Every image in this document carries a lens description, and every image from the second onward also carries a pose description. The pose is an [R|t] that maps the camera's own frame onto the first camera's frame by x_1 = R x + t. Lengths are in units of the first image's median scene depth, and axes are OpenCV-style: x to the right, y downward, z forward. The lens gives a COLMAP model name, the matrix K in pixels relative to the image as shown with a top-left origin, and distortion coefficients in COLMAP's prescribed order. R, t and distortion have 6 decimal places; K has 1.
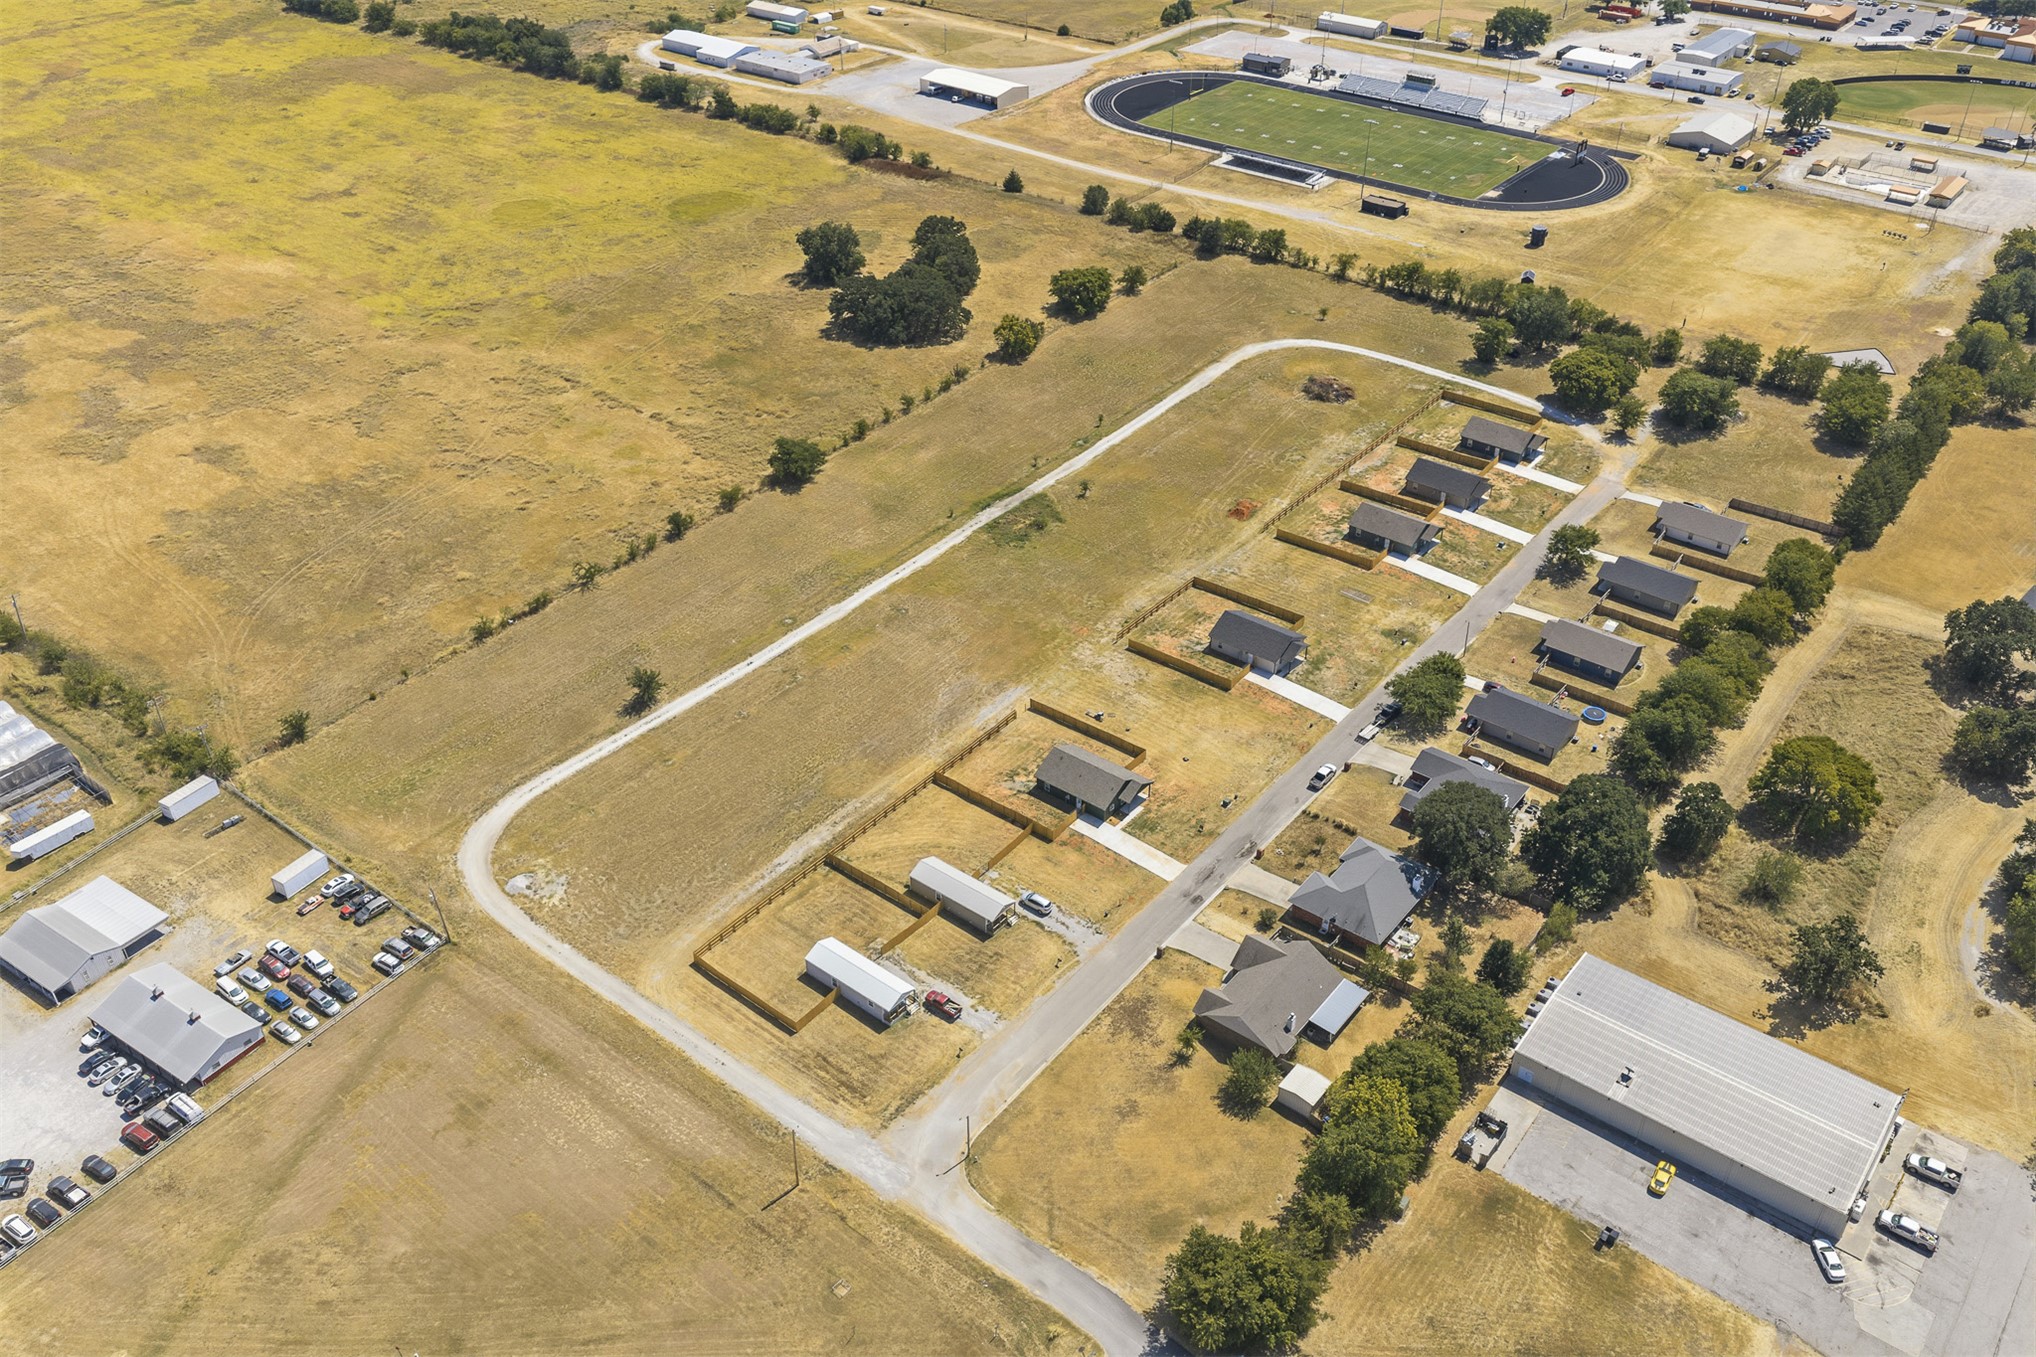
lens RADIAL K [[1574.8, 0, 1018.0], [0, 1574.8, 678.5], [0, 0, 1]] dist [0.001350, -0.007675]
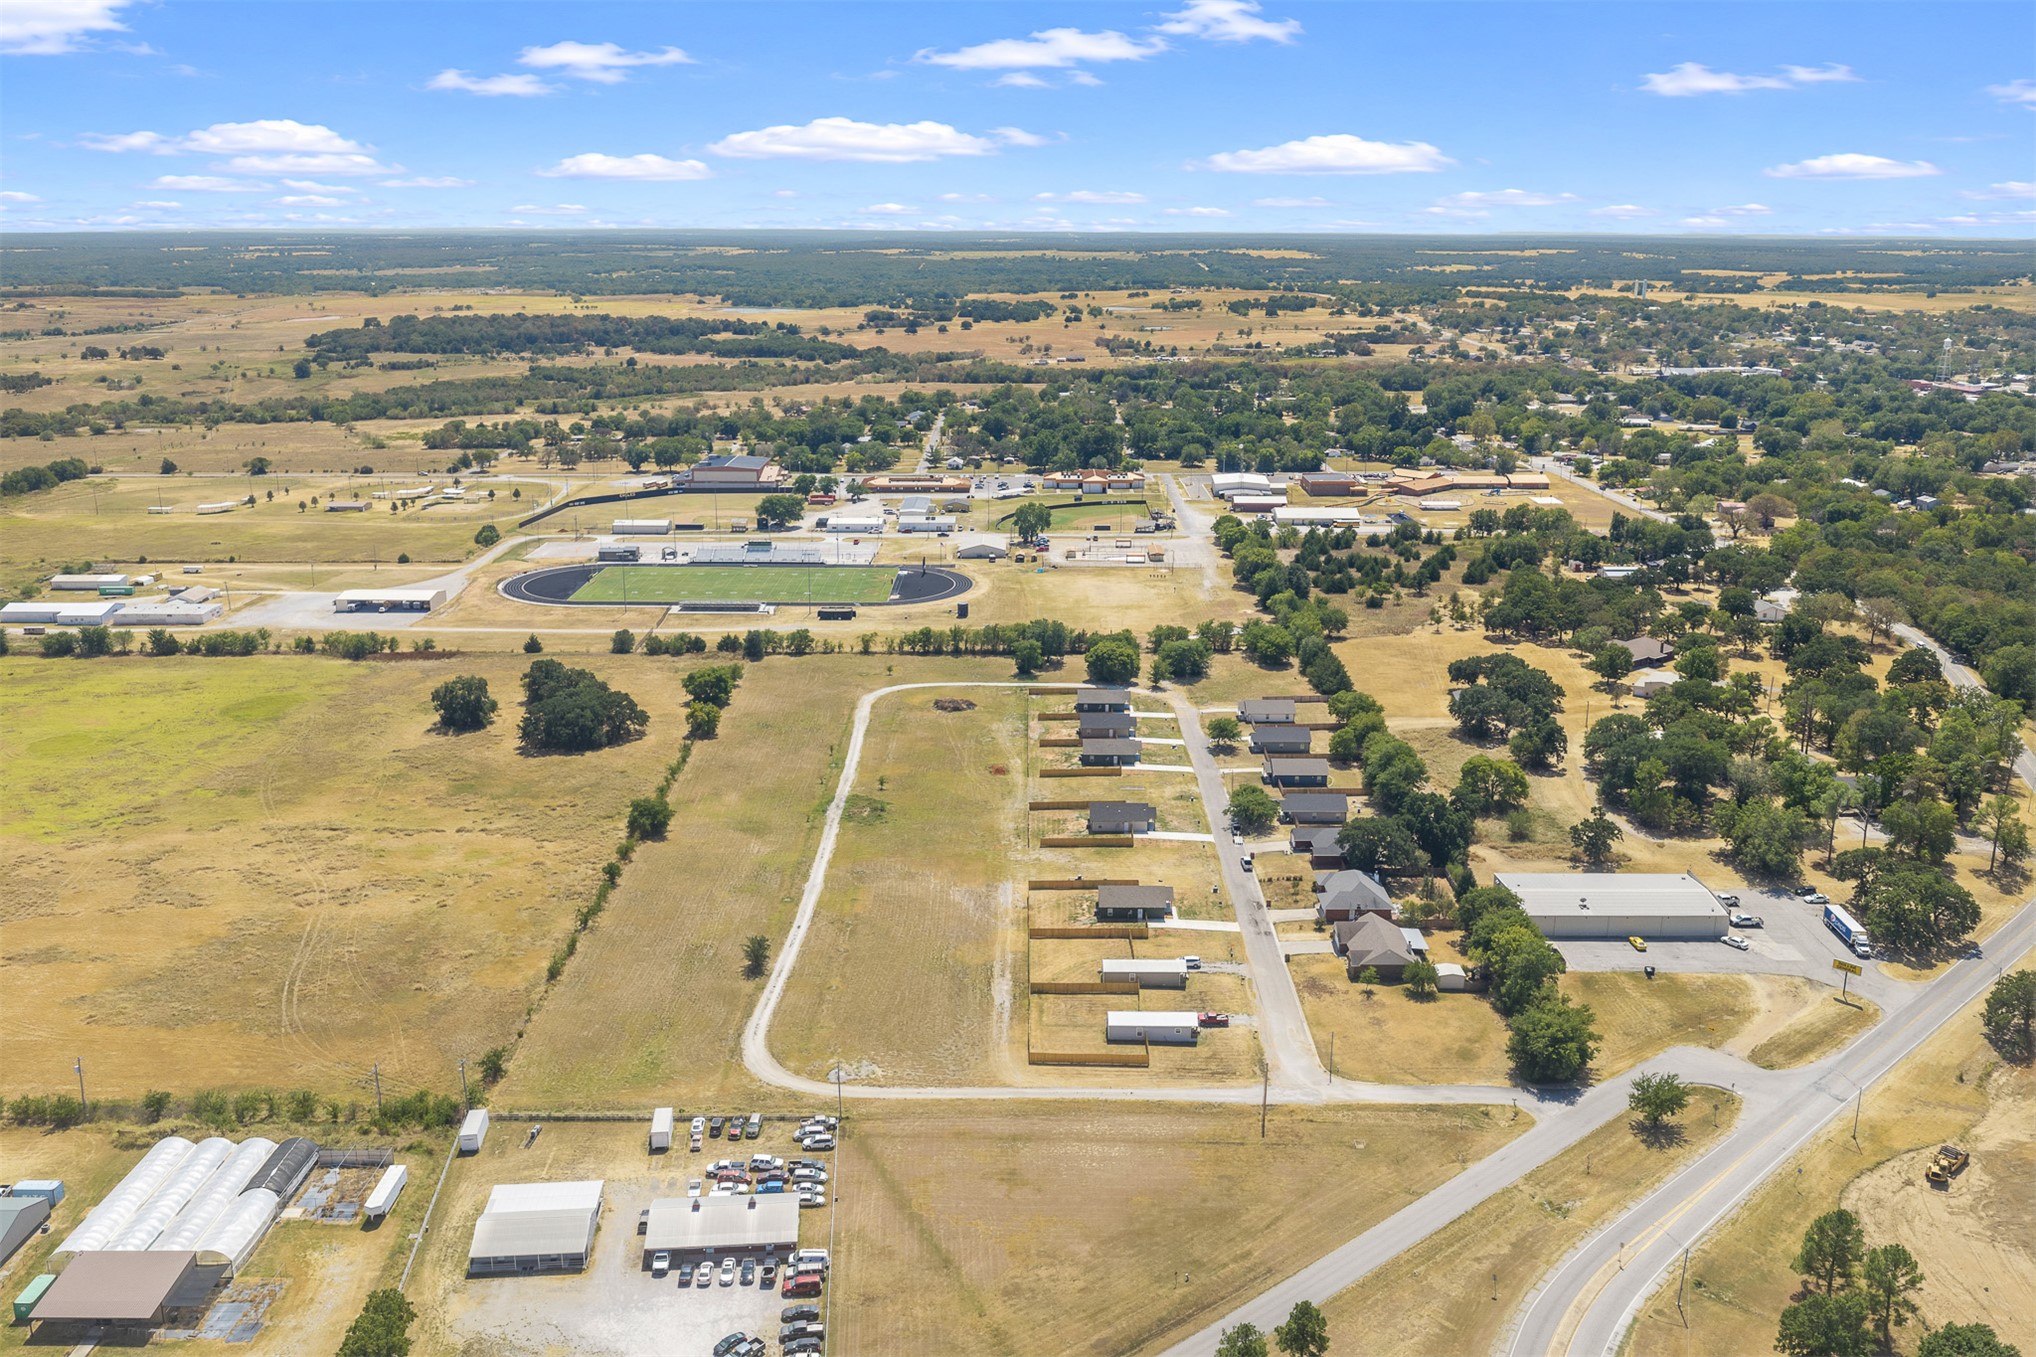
lens RADIAL K [[1627.1, 0, 958.8], [0, 1627.1, 679.3], [0, 0, 1]] dist [0.052925, -0.137461]
pose [[0.803994, -0.162130, 0.572108, -0.606721], [0.353777, 0.903732, -0.241061, 0.129788], [-0.477949, 0.396211, 0.783953, -0.054060]]
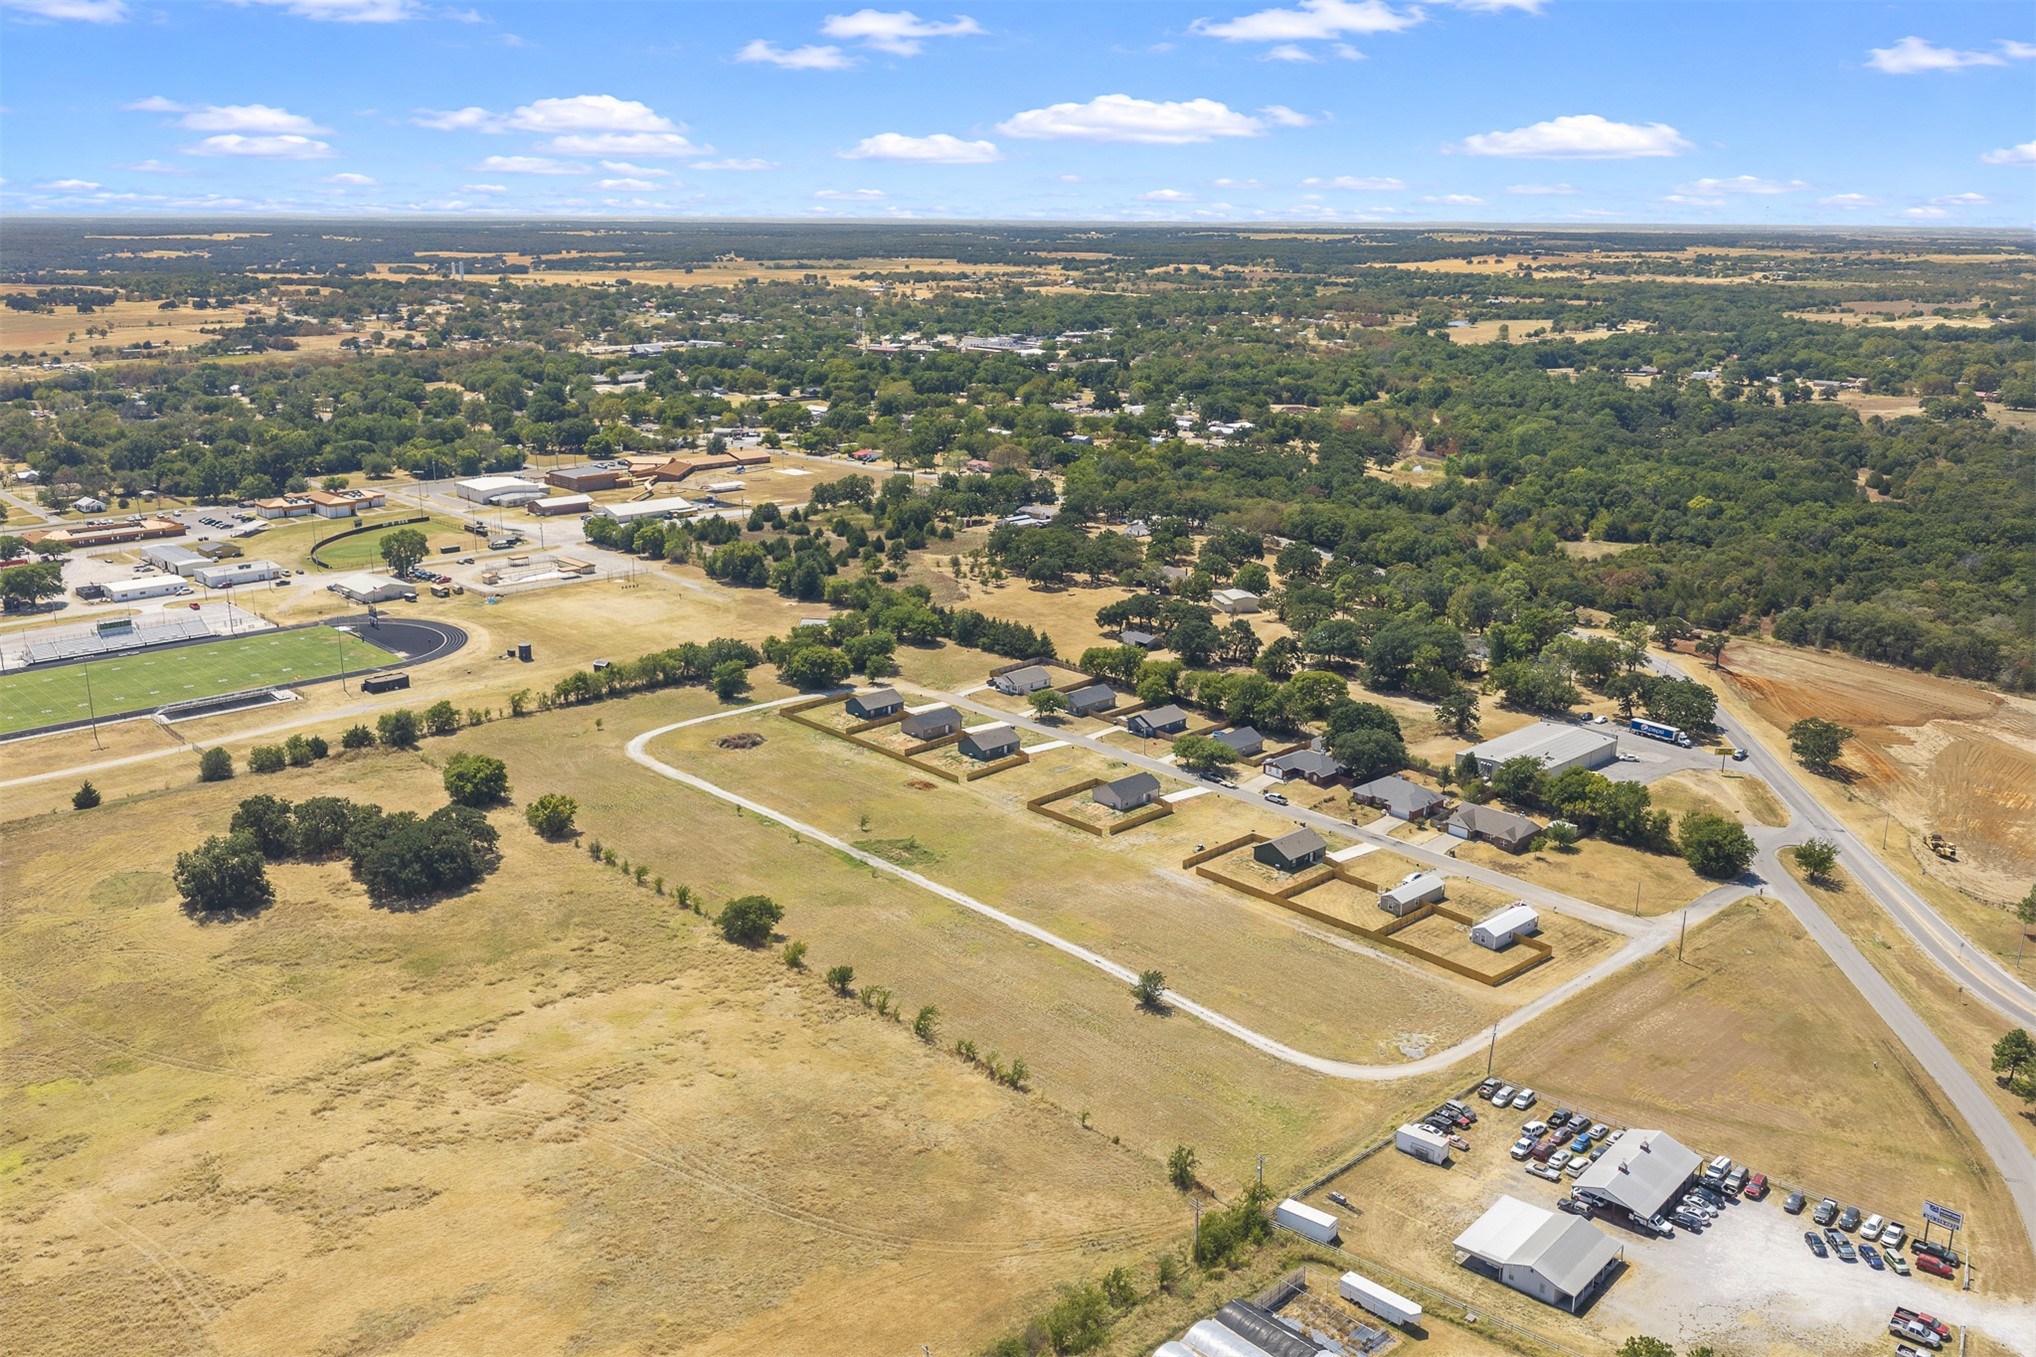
lens RADIAL K [[1710.6, 0, 969.4], [0, 1710.6, 653.2], [0, 0, 1]] dist [0.004639, -0.000477]
pose [[0.183699, -0.250635, 0.950493, -1.029524], [0.581679, 0.807195, 0.100429, -0.287577], [-0.792404, 0.534433, 0.294070, 0.509936]]
